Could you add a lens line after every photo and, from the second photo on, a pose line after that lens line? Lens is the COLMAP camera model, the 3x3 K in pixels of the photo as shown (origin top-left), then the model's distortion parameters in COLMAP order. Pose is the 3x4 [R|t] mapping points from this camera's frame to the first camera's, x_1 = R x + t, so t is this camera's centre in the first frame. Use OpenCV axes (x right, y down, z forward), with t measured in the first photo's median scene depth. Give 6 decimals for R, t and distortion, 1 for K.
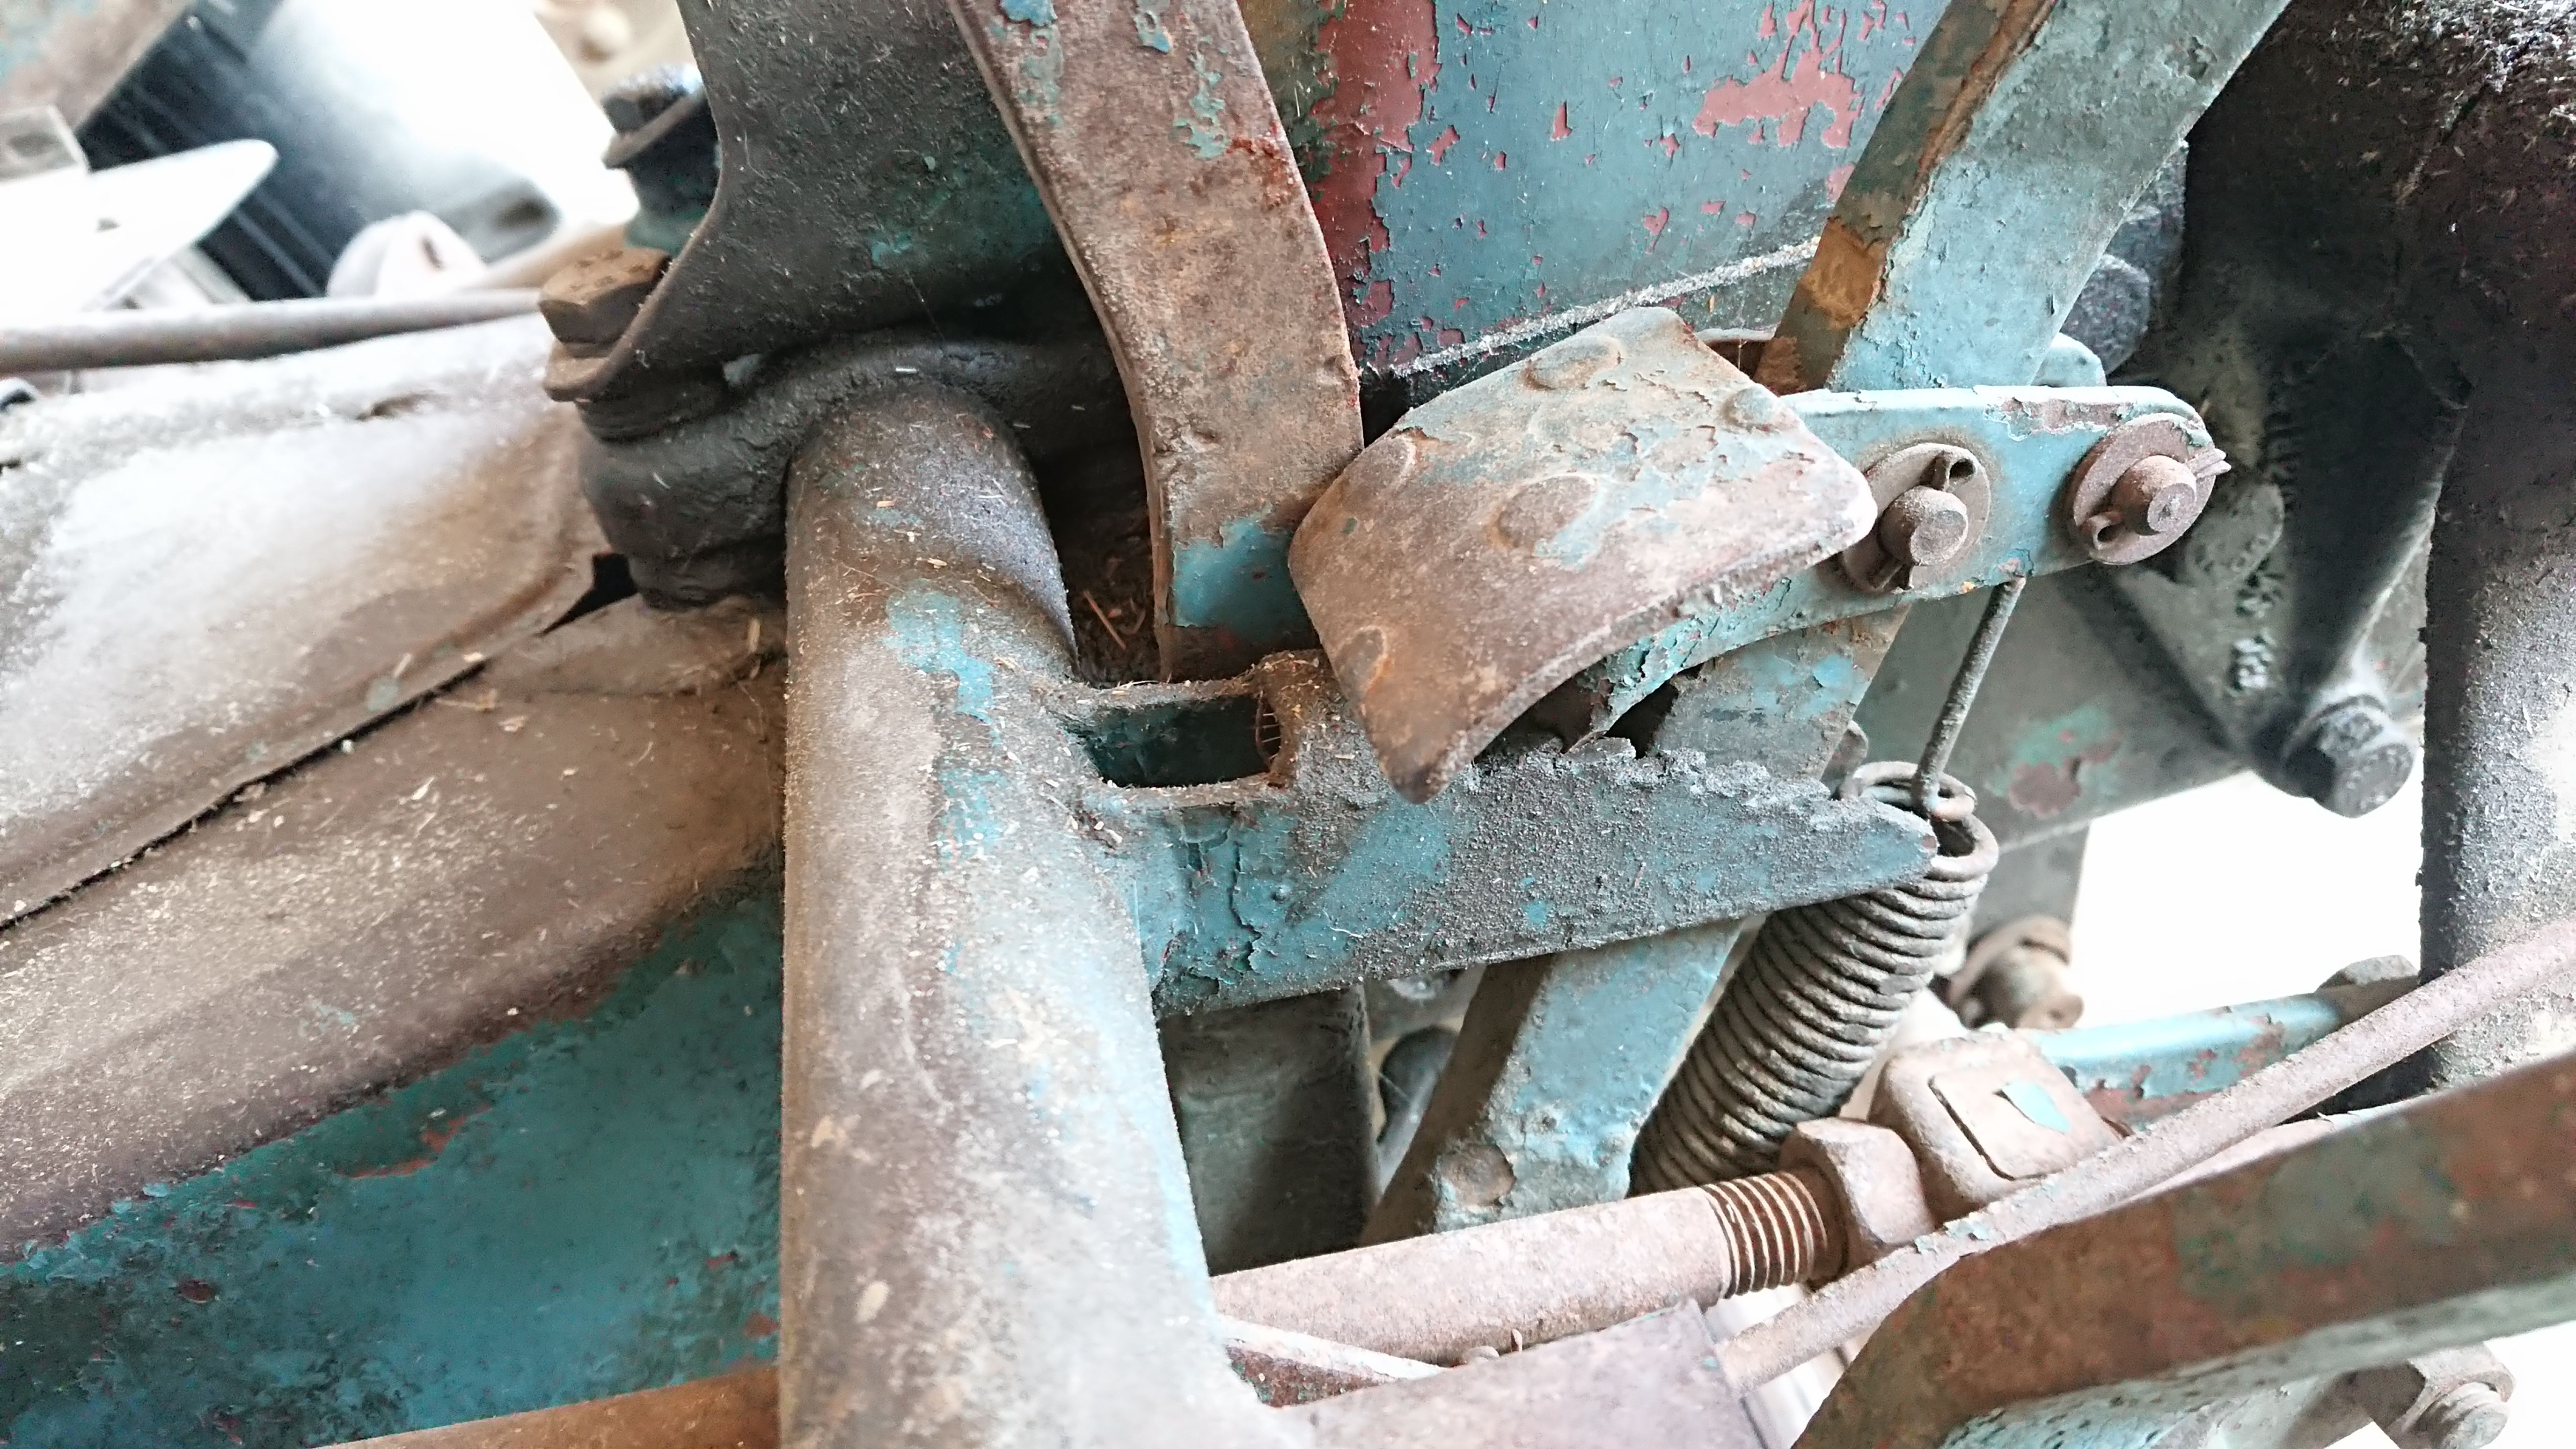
lens RADIAL K [[1775.0, 0, 1301.6], [0, 1775.0, 728.0], [0, 0, 1]] dist [0.203536, -0.353214]
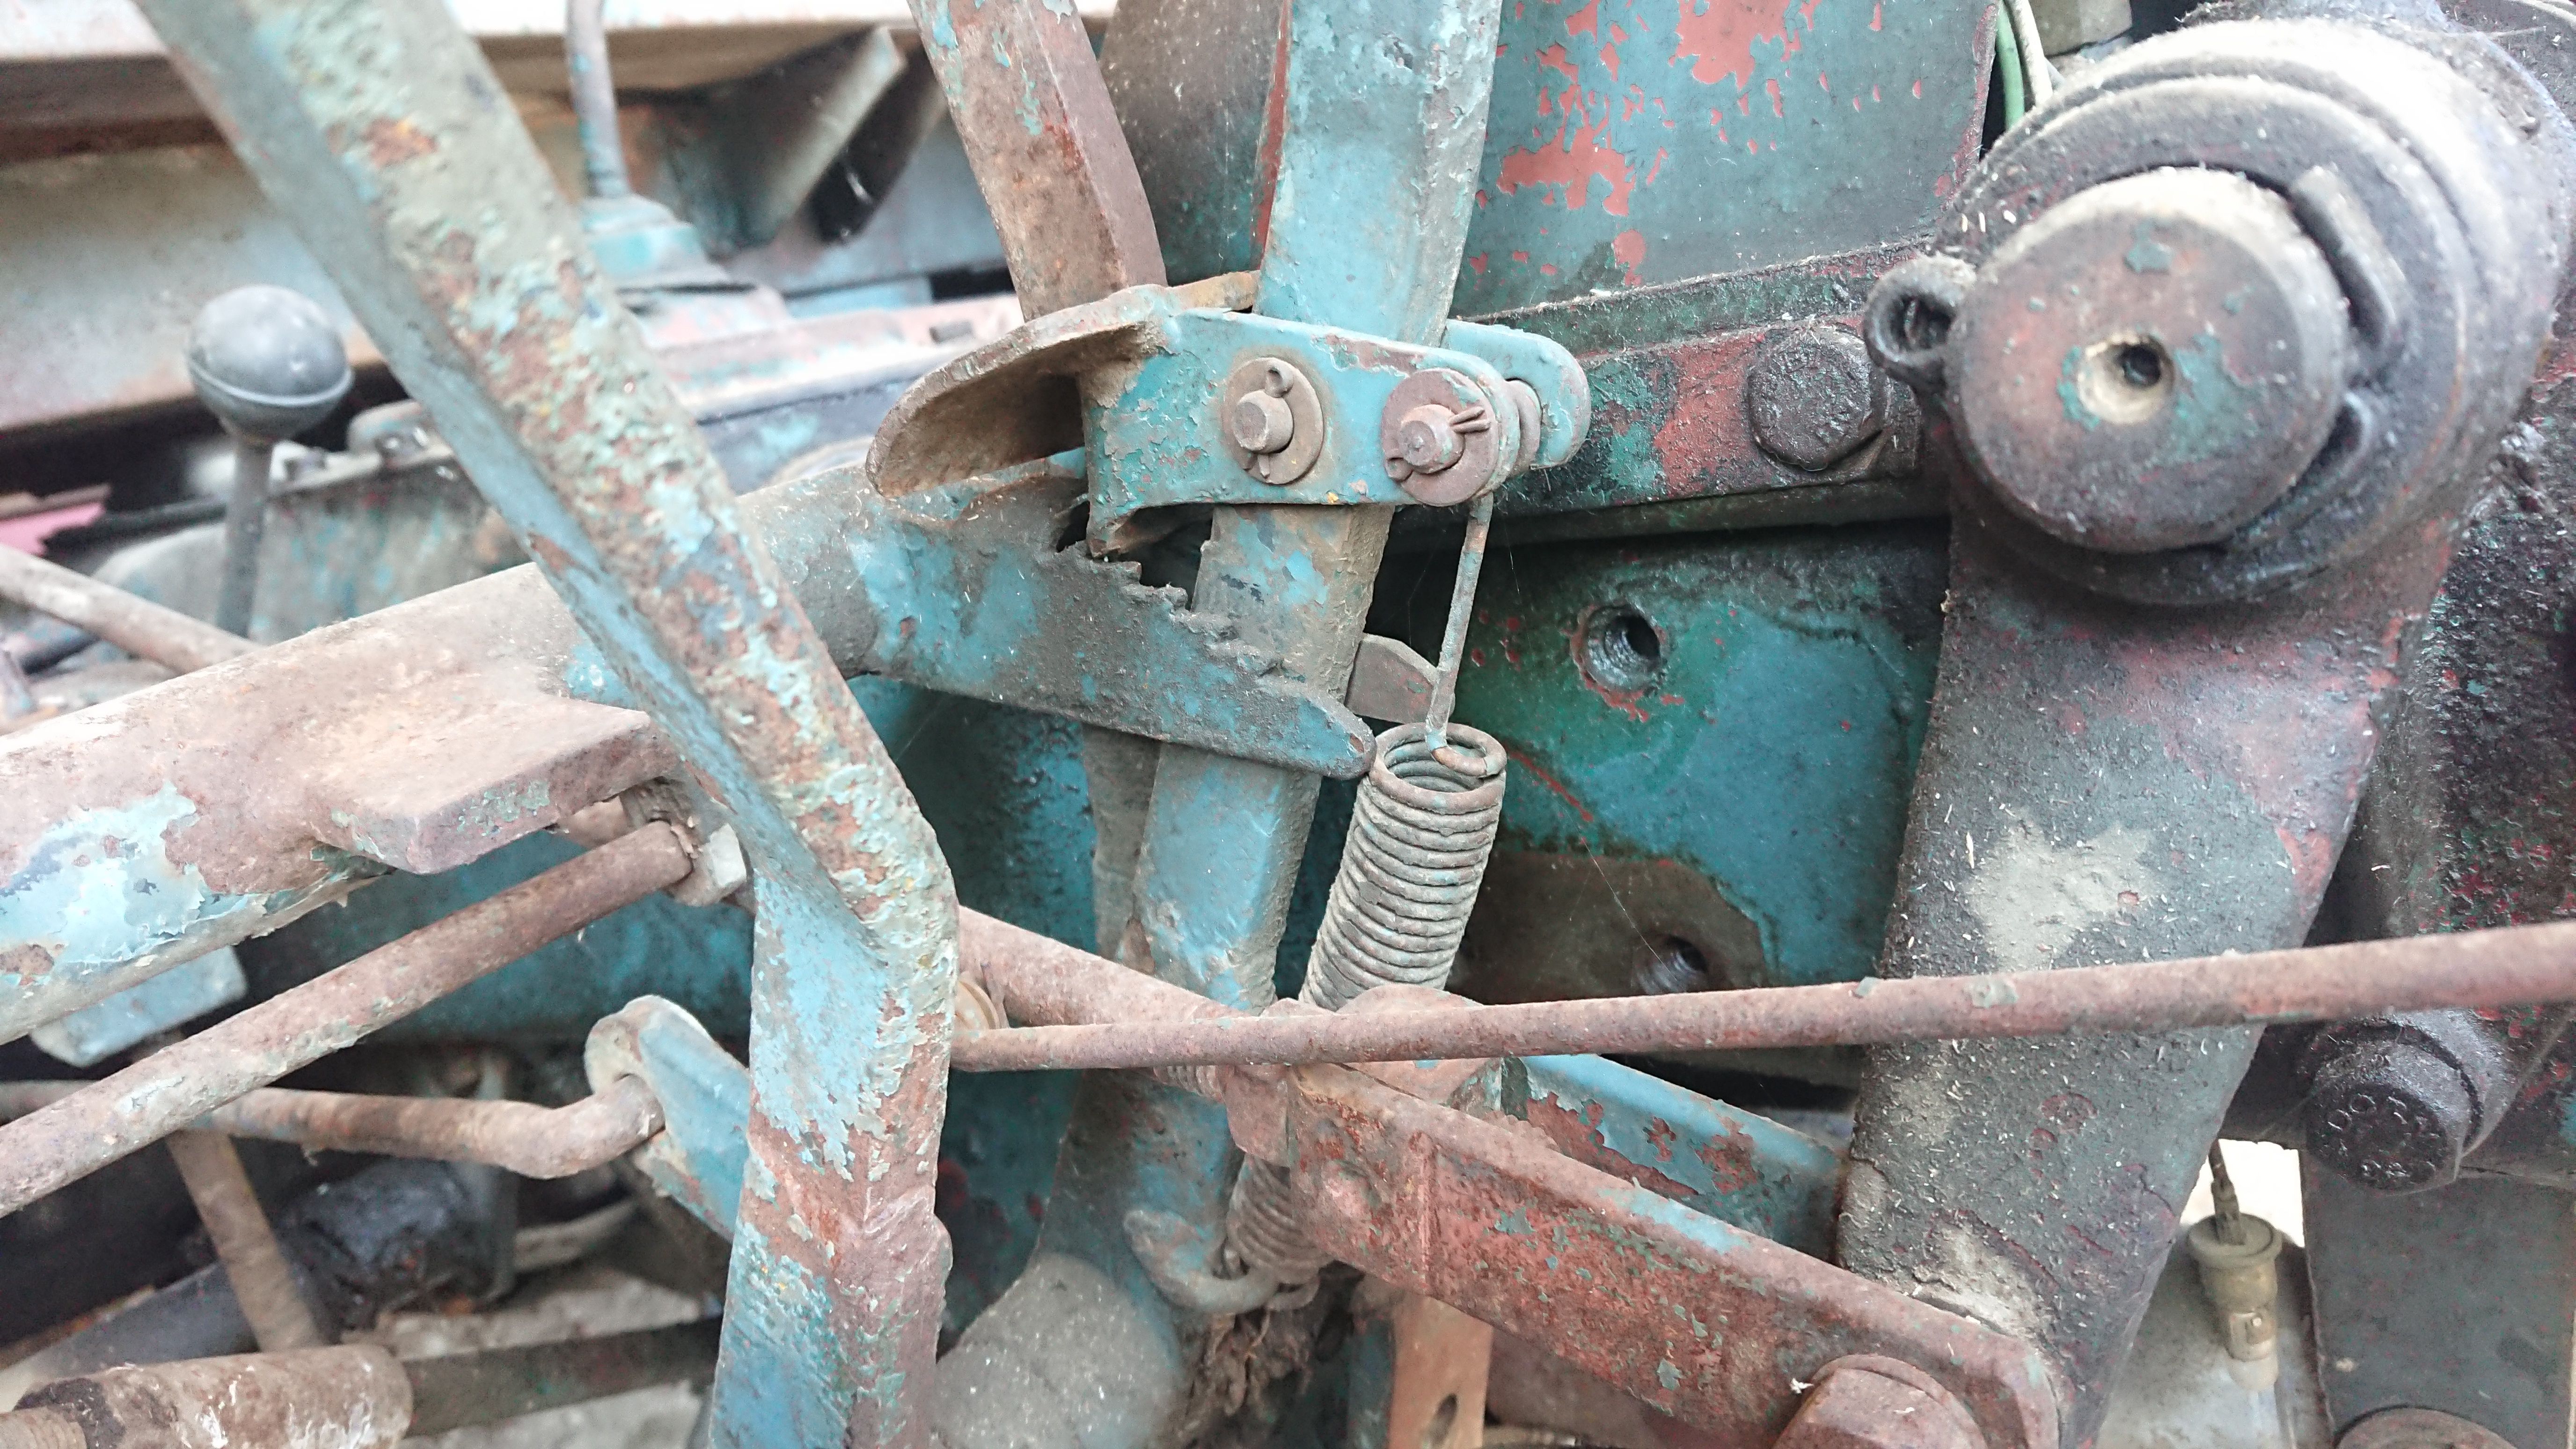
lens RADIAL K [[1768.3, 0, 1301.5], [0, 1768.3, 727.3], [0, 0, 1]] dist [0.230740, -0.407398]
pose [[0.607885, 0.246354, -0.754842, 1.400222], [-0.393994, 0.918949, -0.017376, 0.102145], [0.689380, 0.307965, 0.655677, 0.257524]]
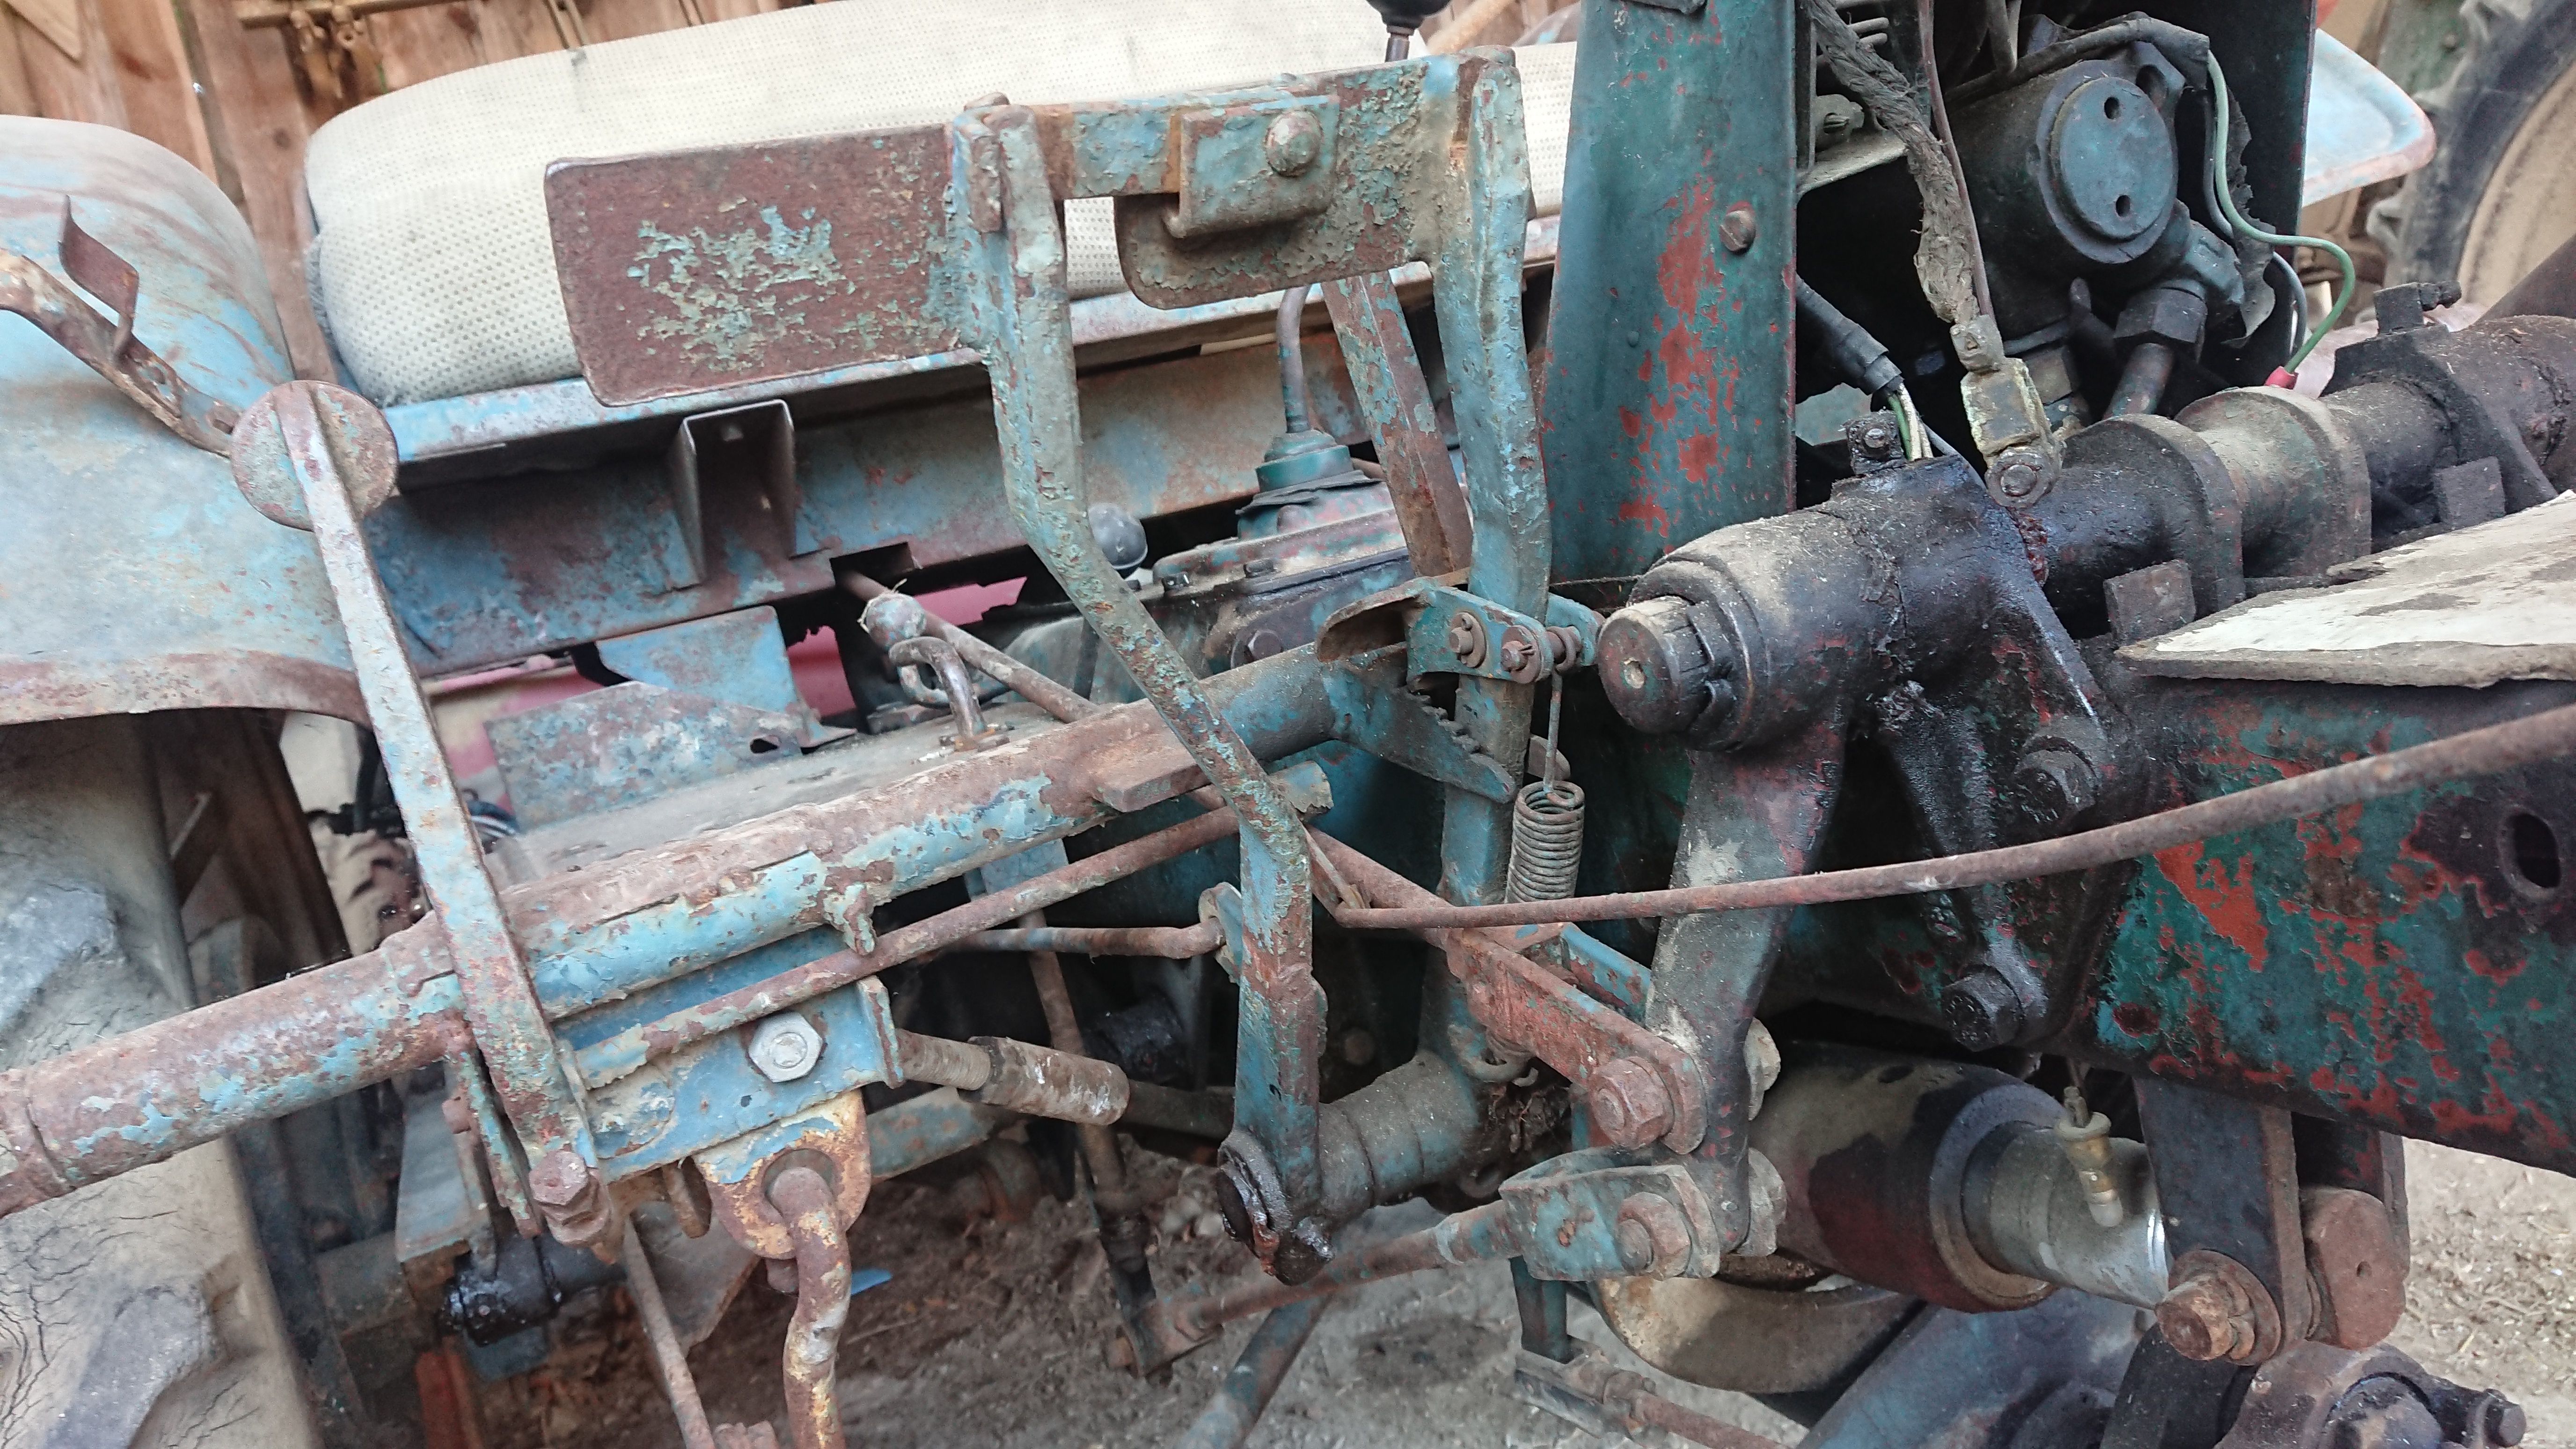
lens RADIAL K [[1768.3, 0, 1301.5], [0, 1768.3, 727.3], [0, 0, 1]] dist [0.230740, -0.407398]
pose [[0.233246, 0.254539, -0.938513, 3.028737], [-0.421583, 0.896184, 0.138284, -0.275645], [0.876278, 0.363407, 0.316341, -0.069675]]
